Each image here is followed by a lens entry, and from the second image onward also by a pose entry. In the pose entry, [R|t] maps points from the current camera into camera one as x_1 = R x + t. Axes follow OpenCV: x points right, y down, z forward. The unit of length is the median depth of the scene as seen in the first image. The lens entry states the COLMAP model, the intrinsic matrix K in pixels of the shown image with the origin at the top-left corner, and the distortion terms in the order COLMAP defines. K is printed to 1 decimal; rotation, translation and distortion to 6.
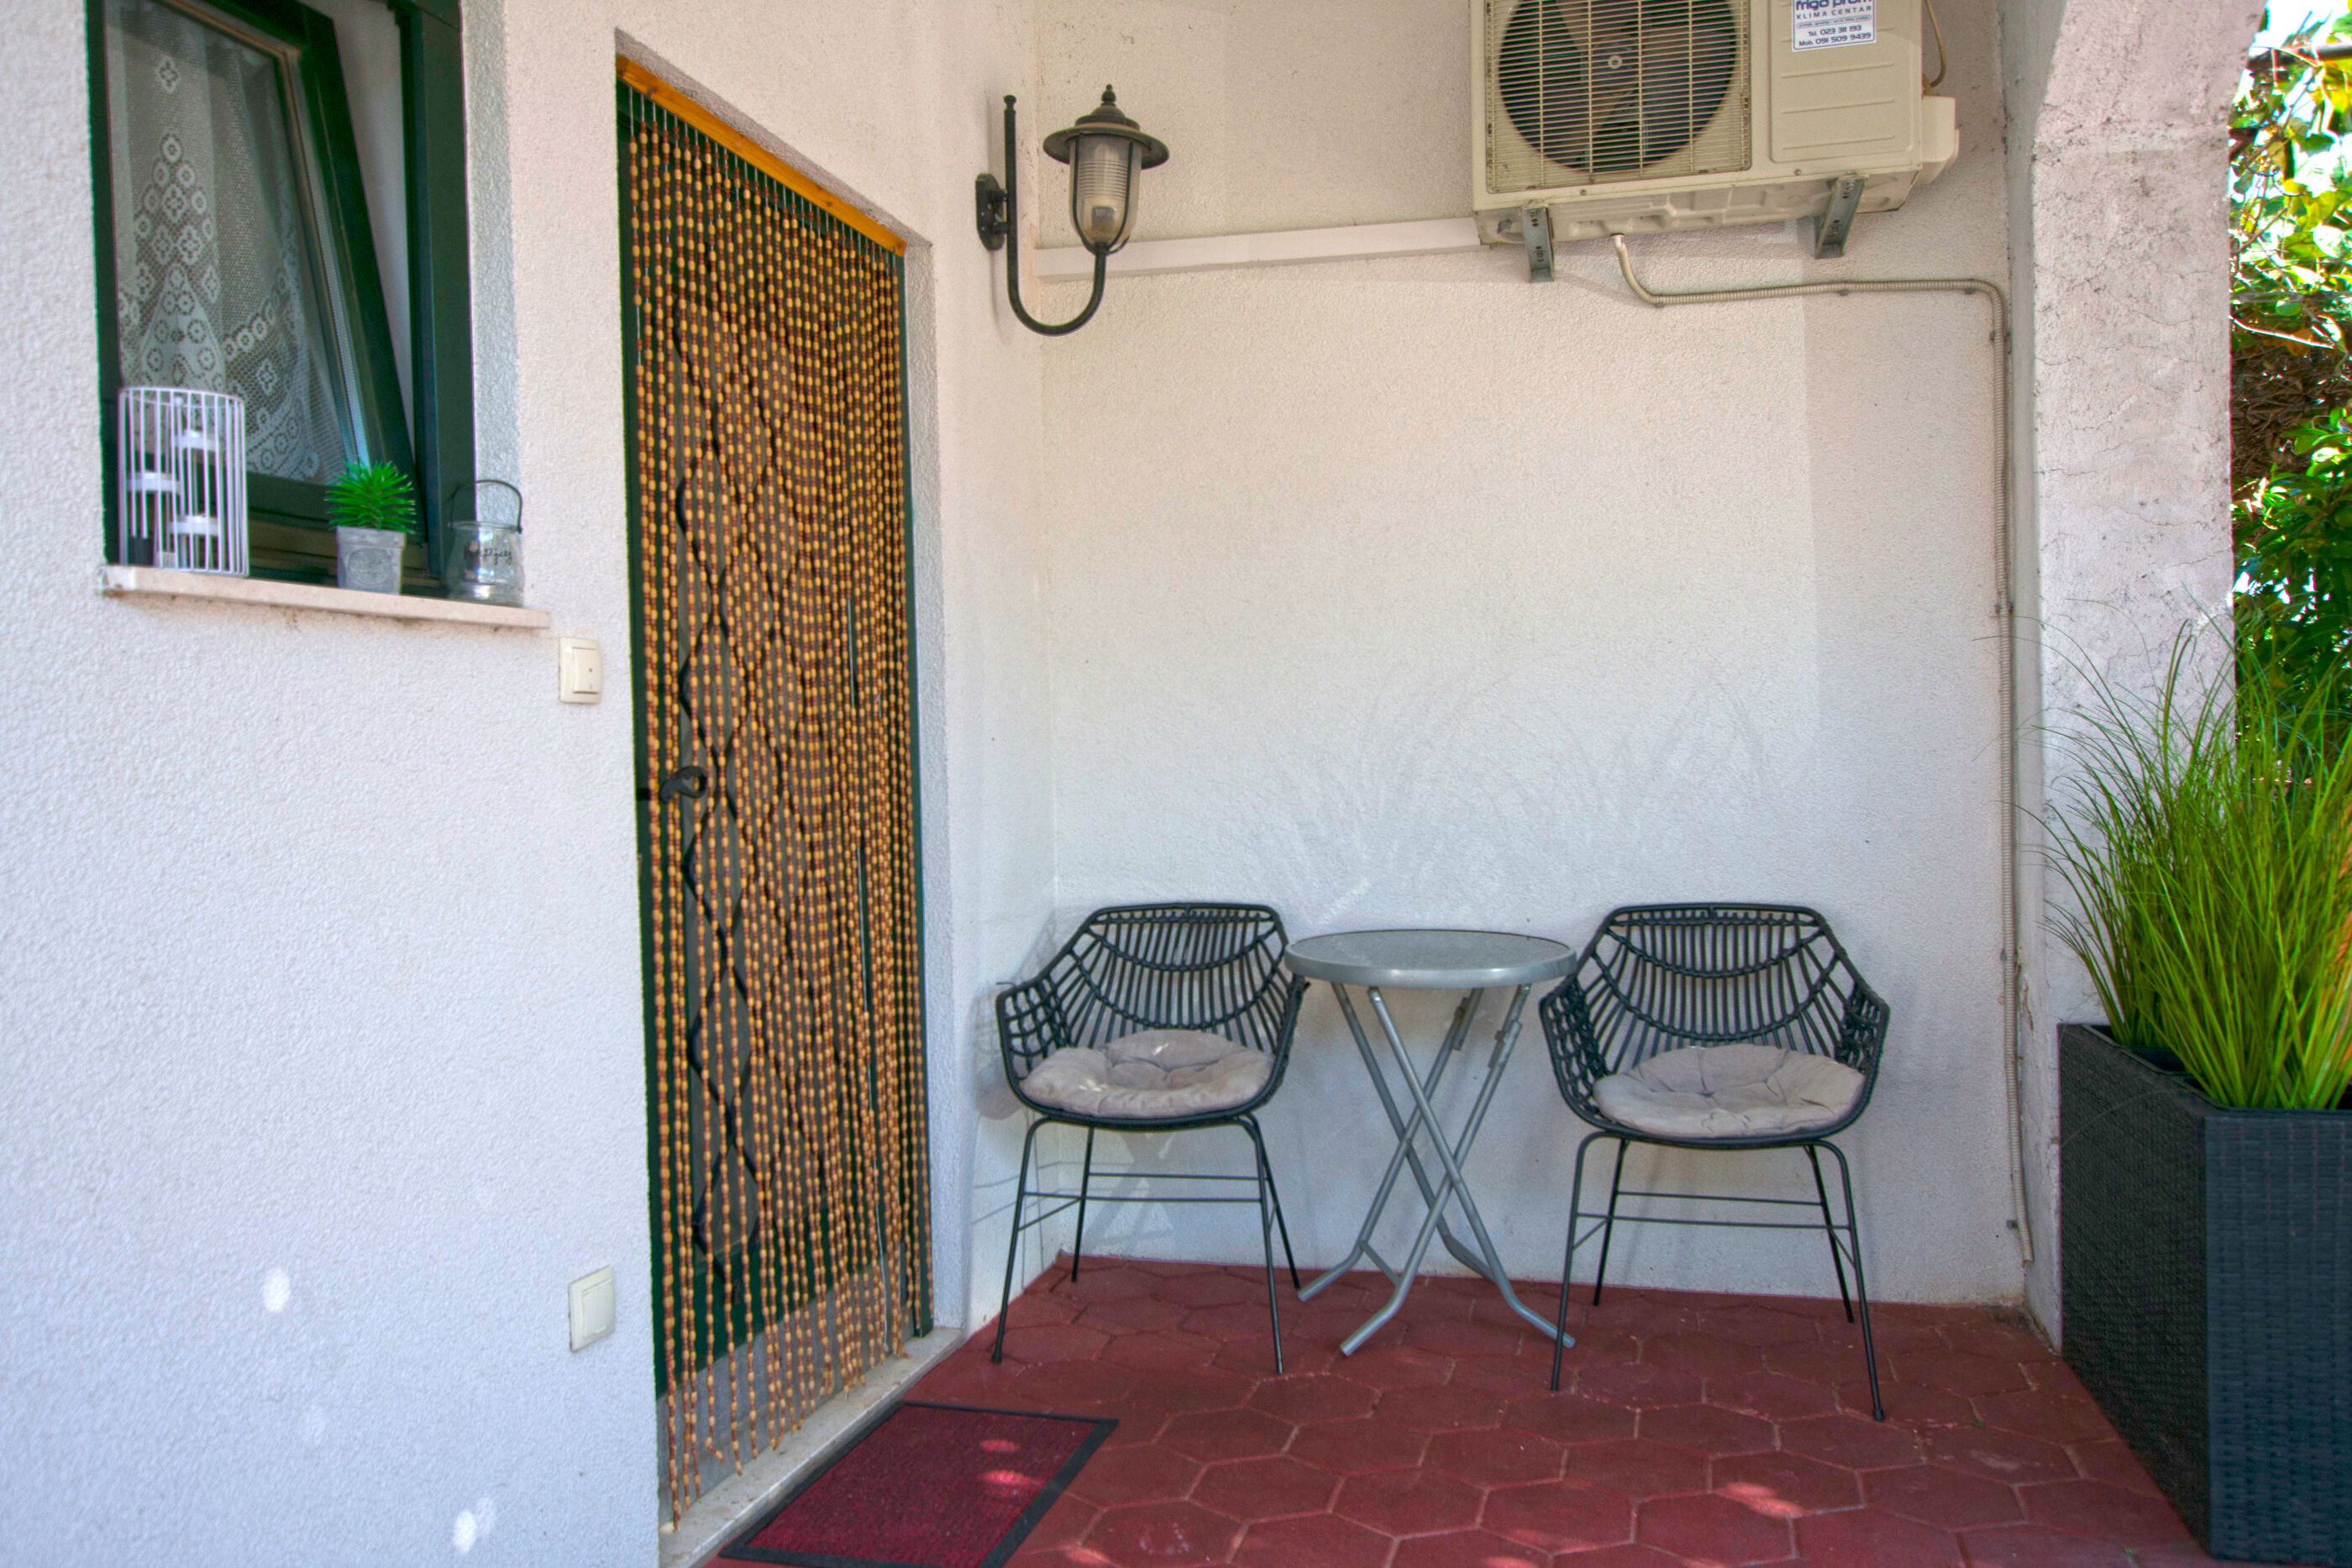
lens RADIAL K [[1791.9, 0, 1175.1], [0, 1791.9, 774.9], [0, 0, 1]] dist [0.000963, 0.014217]
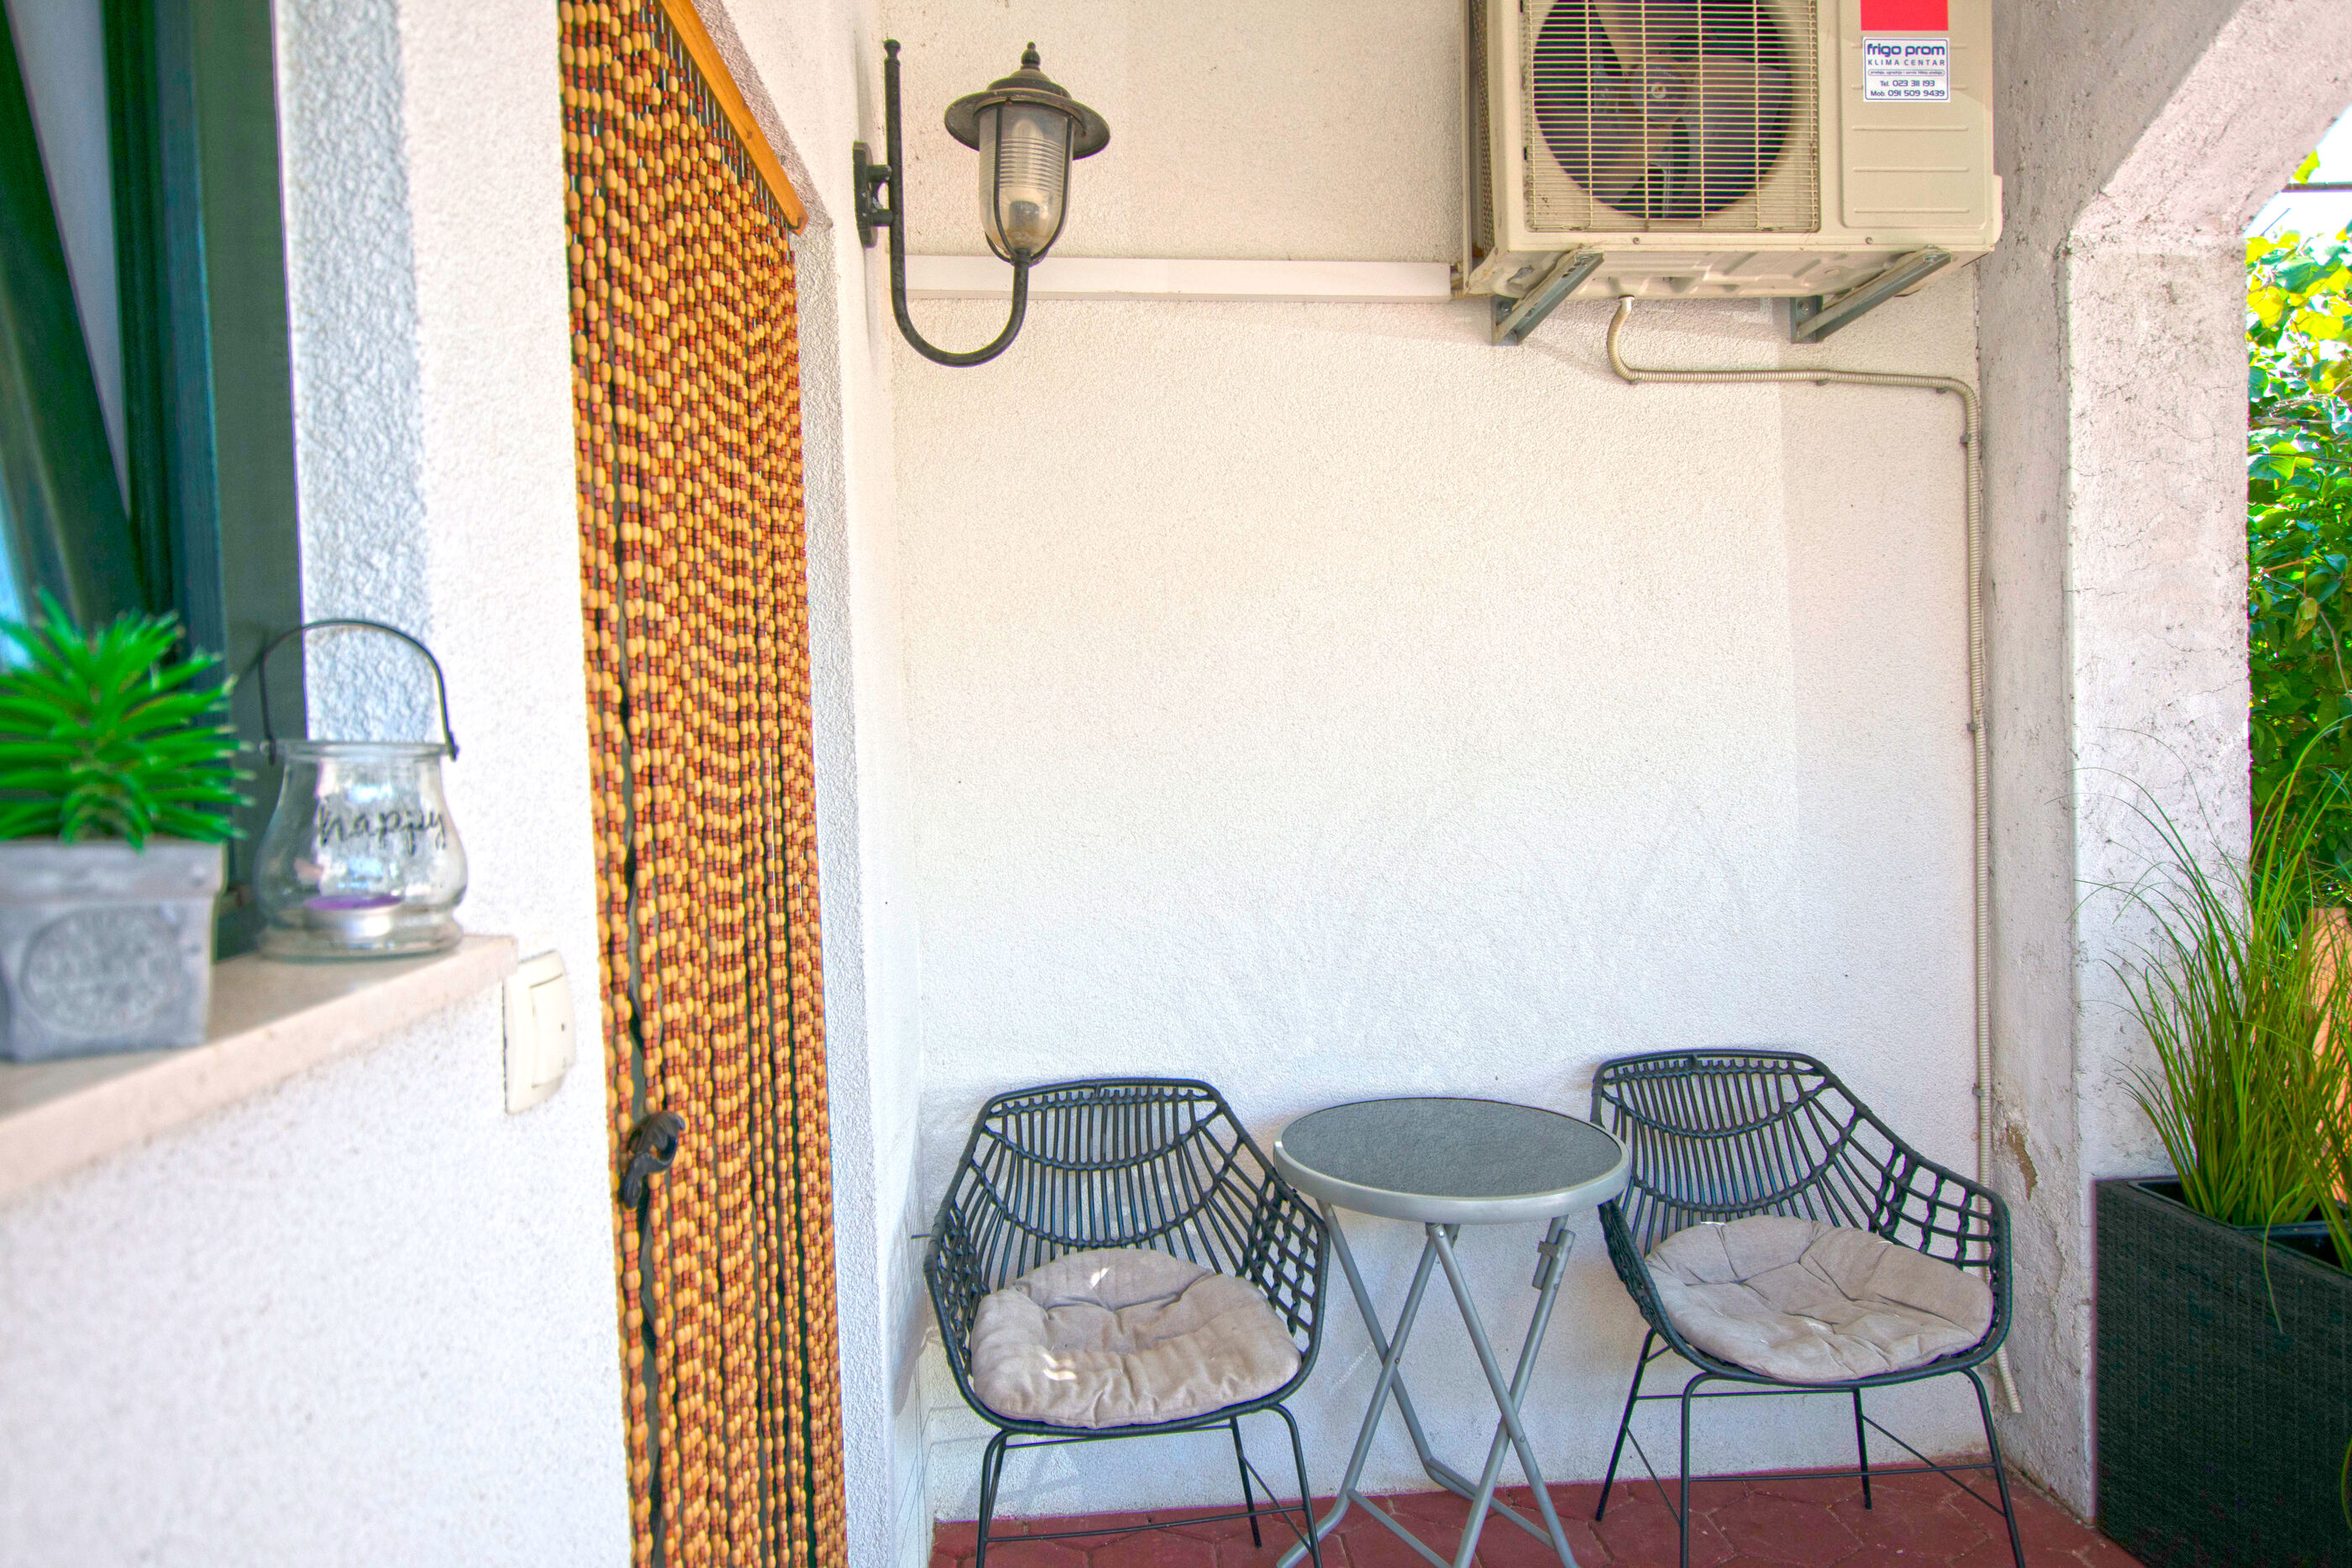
lens RADIAL K [[1498.7, 0, 1176.6], [0, 1498.7, 781.5], [0, 0, 1]] dist [-0.001596, -0.003923]
pose [[0.945998, -0.017796, 0.323684, -0.191578], [0.013923, 0.999801, 0.014276, -0.079078], [-0.323873, -0.008998, 0.946058, 0.375739]]
